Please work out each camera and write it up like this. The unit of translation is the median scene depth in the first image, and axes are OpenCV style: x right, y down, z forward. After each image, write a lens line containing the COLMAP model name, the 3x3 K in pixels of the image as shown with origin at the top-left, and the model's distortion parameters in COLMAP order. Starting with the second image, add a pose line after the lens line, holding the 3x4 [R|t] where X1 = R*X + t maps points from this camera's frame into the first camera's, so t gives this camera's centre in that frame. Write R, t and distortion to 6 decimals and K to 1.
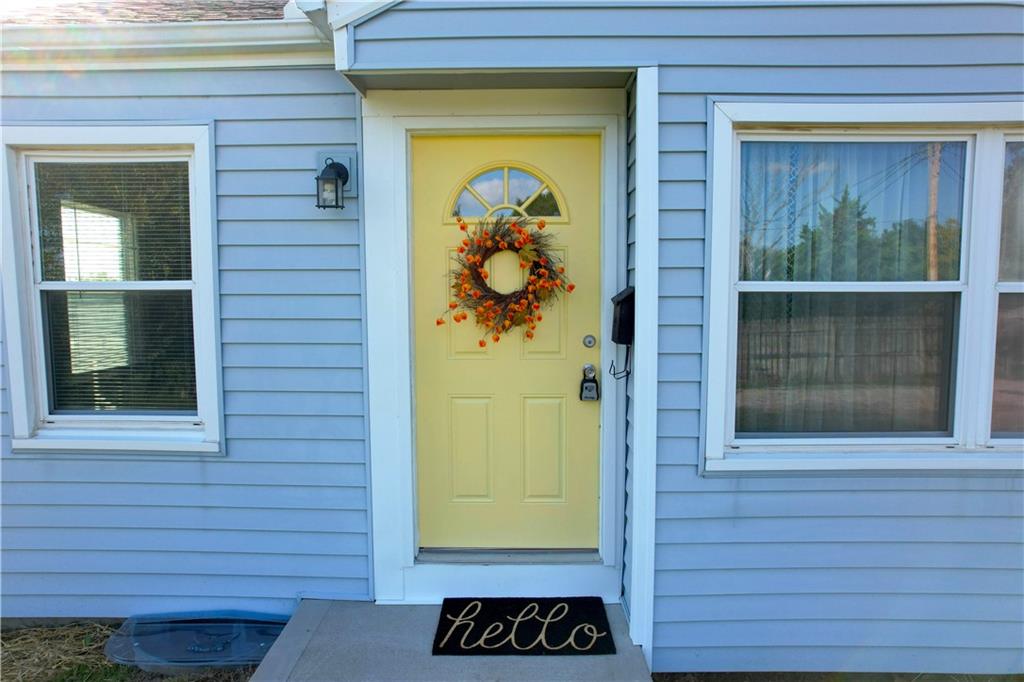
lens RADIAL K [[649.1, 0, 512.0], [0, 649.1, 341.0], [0, 0, 1]] dist [-0.006531, 0.052819]
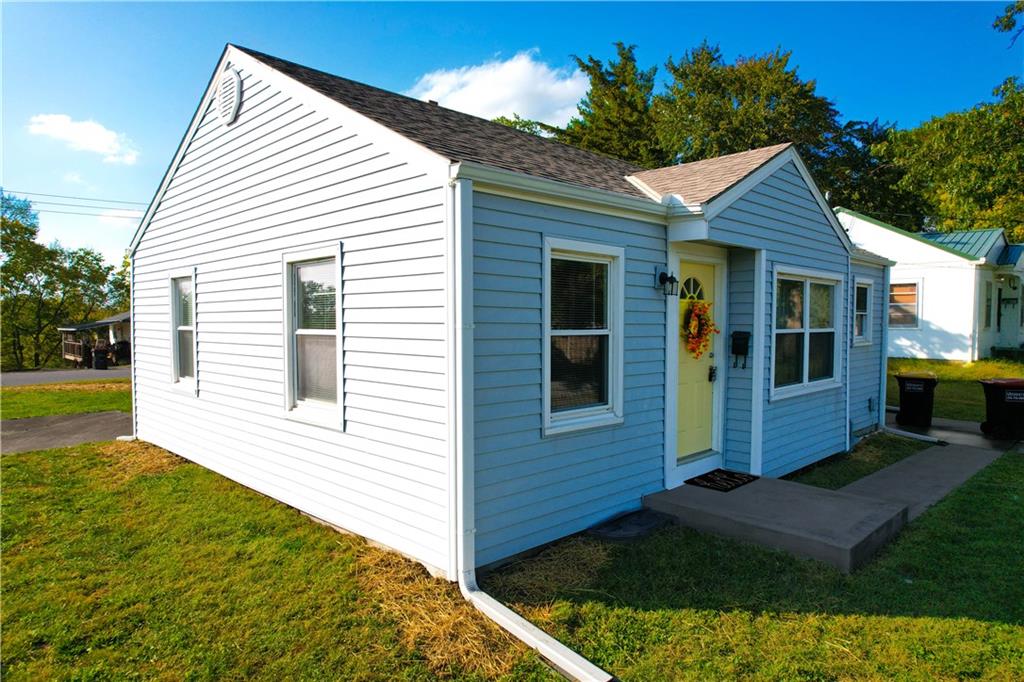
lens RADIAL K [[649.1, 0, 512.0], [0, 649.1, 341.0], [0, 0, 1]] dist [-0.006531, 0.052819]
pose [[0.683356, -0.019749, 0.729818, -2.020741], [0.062817, 0.997517, -0.031825, -0.020797], [-0.727378, 0.067593, 0.682900, -0.042311]]
